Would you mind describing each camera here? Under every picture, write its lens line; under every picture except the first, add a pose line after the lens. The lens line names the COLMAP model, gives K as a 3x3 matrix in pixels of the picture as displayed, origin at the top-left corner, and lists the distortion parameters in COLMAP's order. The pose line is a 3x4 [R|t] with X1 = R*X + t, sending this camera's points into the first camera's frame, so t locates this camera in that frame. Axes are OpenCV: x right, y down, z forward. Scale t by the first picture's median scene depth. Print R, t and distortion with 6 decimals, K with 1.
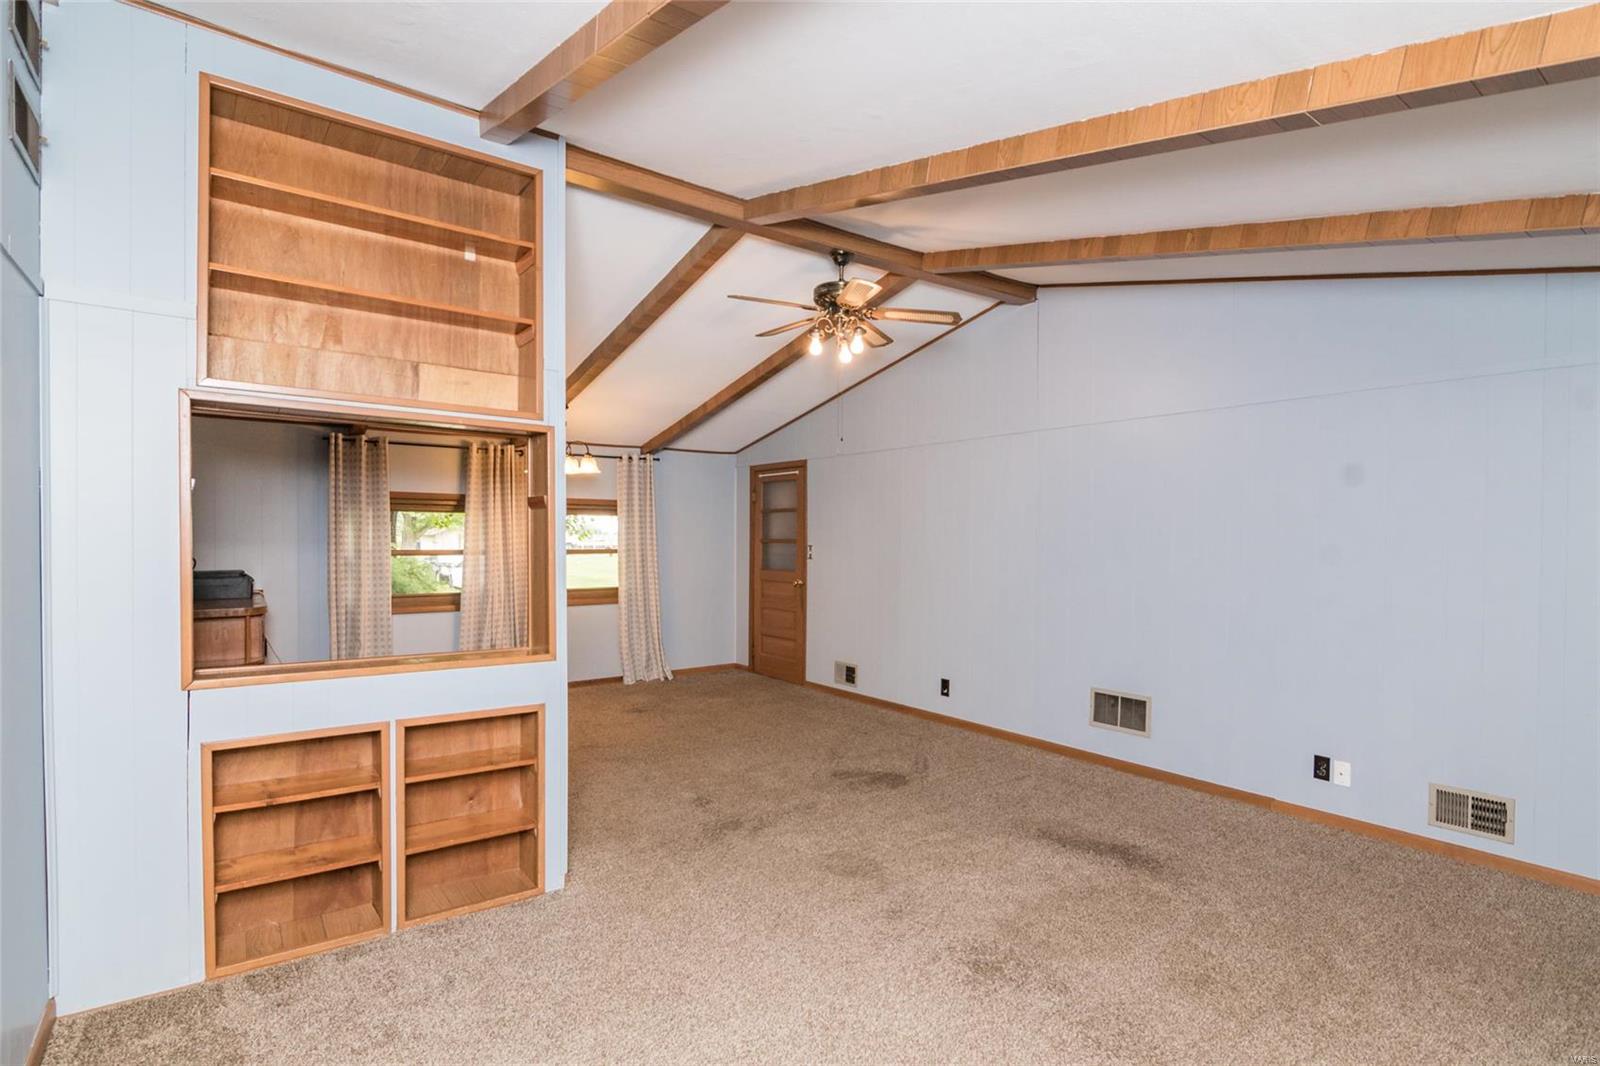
lens RADIAL K [[764.0, 0, 801.5], [0, 764.0, 514.8], [0, 0, 1]] dist [-0.000584, -0.000016]
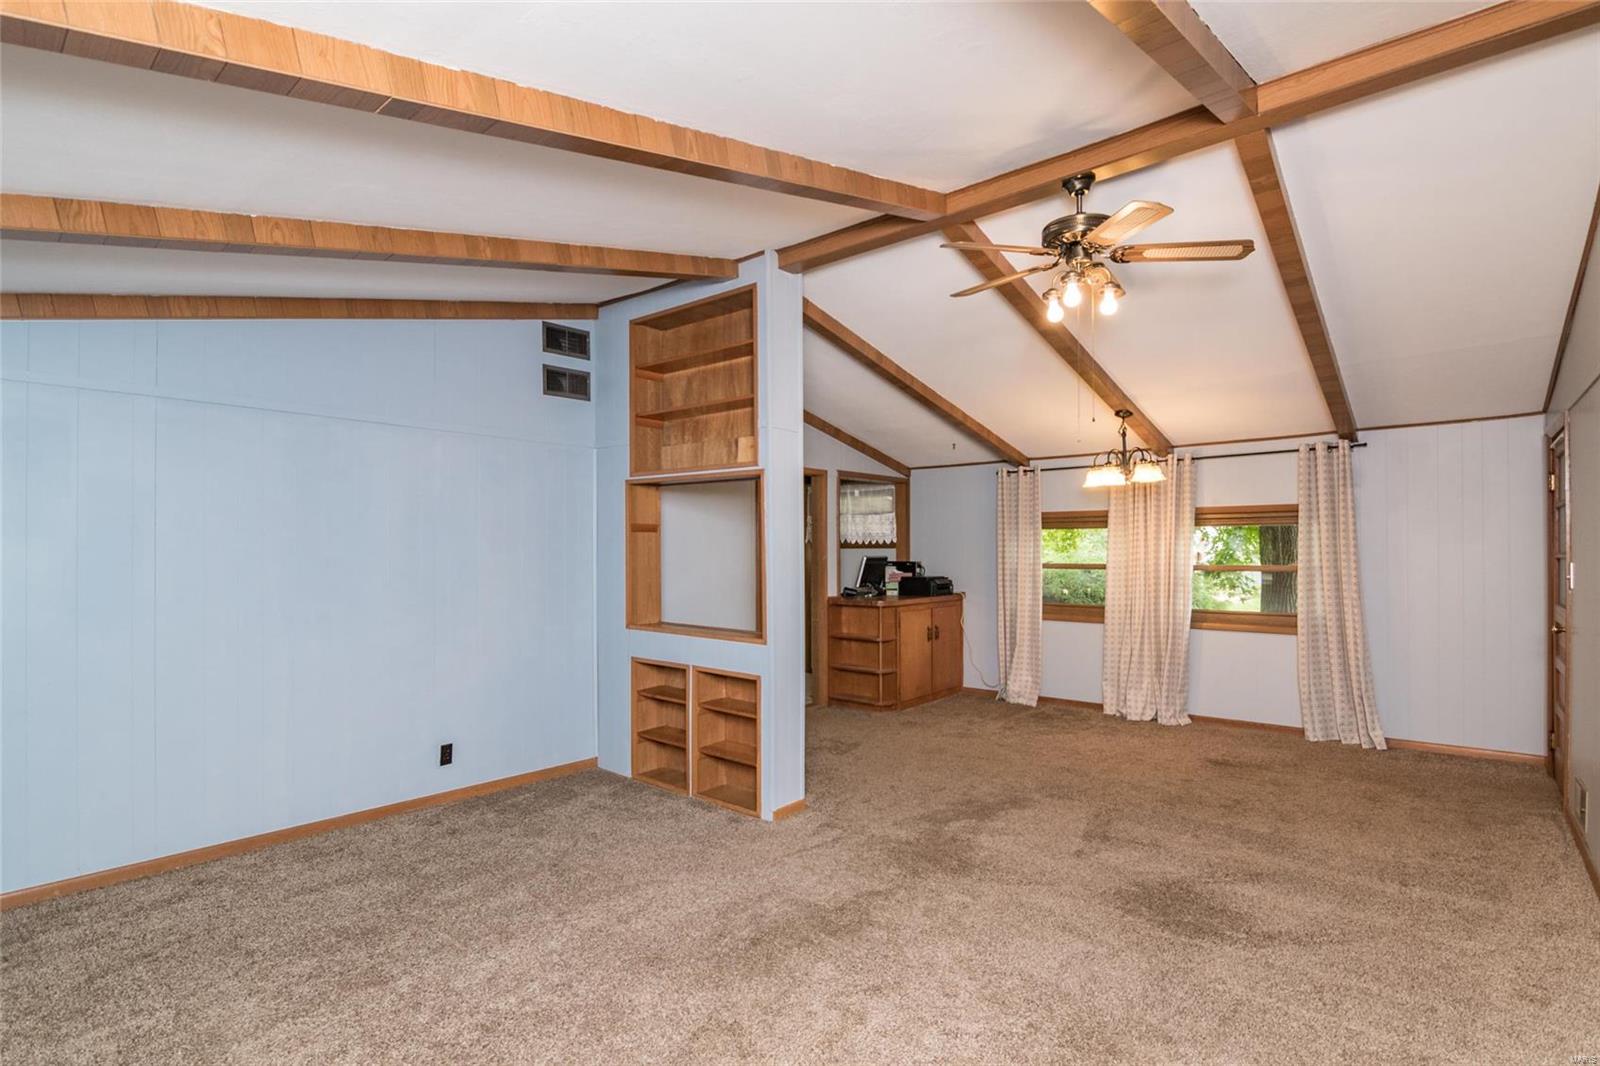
lens RADIAL K [[781.8, 0, 792.4], [0, 781.8, 547.2], [0, 0, 1]] dist [-0.010902, -0.000305]
pose [[0.214002, -0.008007, -0.976800, 0.739859], [0.031583, 0.999500, -0.001274, 0.016286], [0.976323, -0.030578, 0.214148, 0.548167]]
